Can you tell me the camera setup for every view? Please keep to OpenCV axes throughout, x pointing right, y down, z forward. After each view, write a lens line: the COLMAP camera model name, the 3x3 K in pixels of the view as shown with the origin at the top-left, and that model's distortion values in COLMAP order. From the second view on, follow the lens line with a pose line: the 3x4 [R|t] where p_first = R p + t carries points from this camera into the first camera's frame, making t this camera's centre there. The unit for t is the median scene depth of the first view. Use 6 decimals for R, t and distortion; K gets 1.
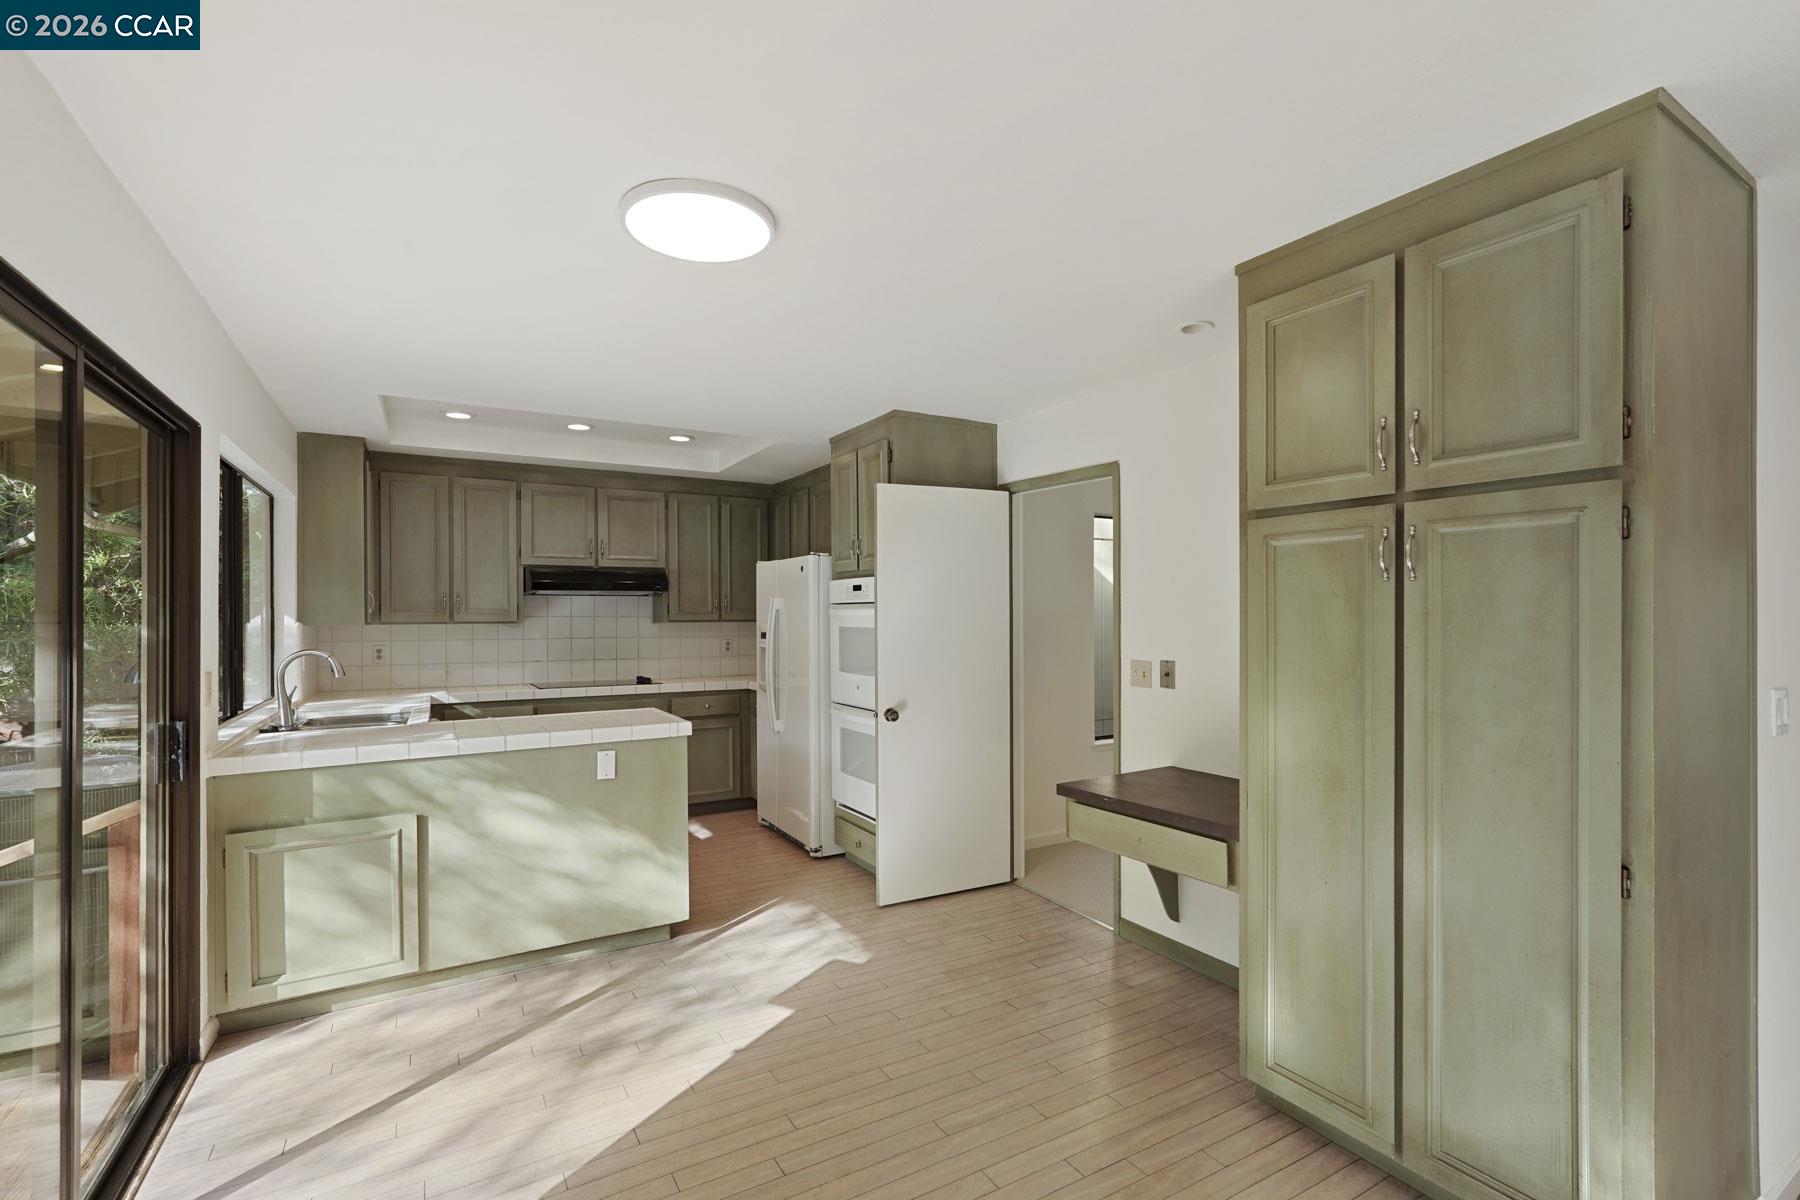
lens RADIAL K [[814.7, 0, 903.5], [0, 814.7, 611.3], [0, 0, 1]] dist [-0.011081, 0.001200]
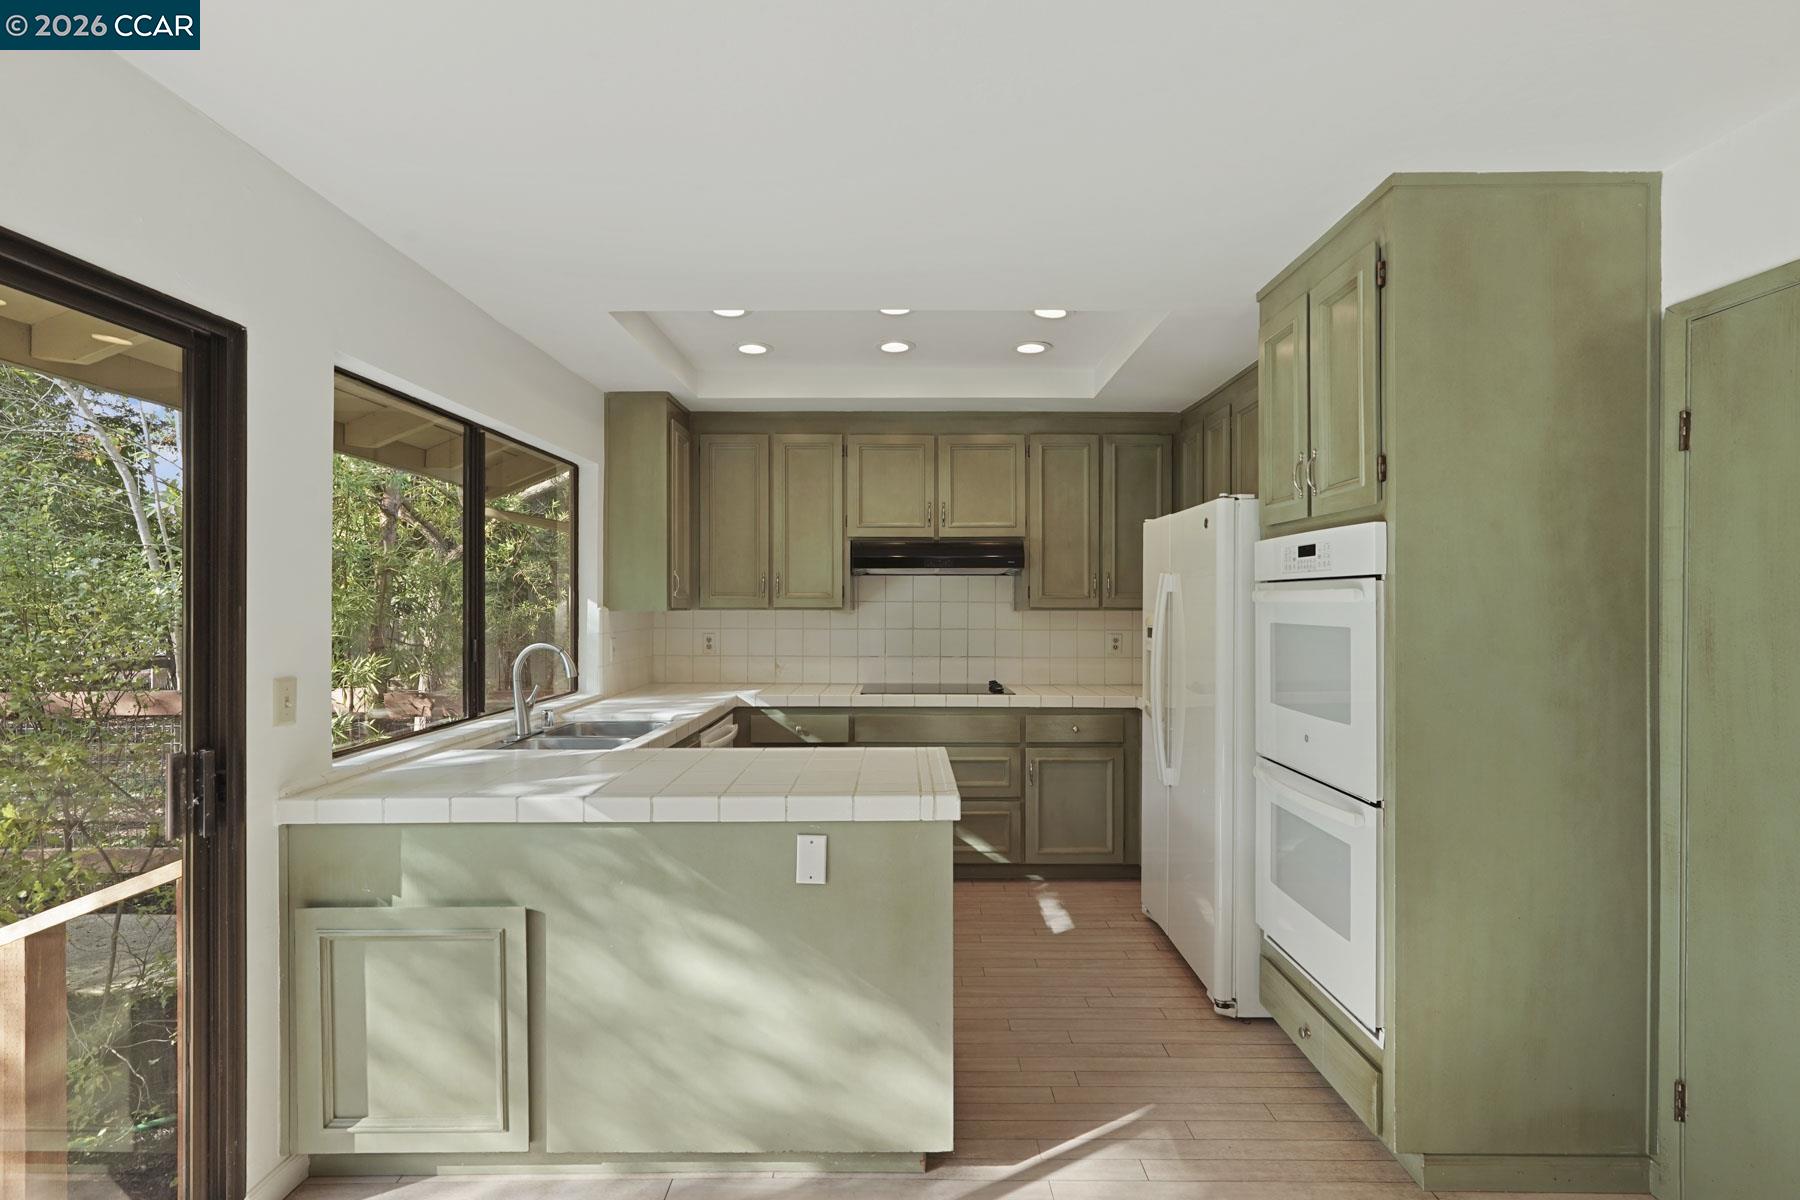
lens RADIAL K [[814.7, 0, 898.9], [0, 814.7, 608.4], [0, 0, 1]] dist [-0.011081, 0.001200]
pose [[0.857637, 0.008768, -0.514181, -0.010506], [-0.000944, 0.999880, 0.015475, 0.000706], [0.514255, -0.012786, 0.857542, 0.346164]]
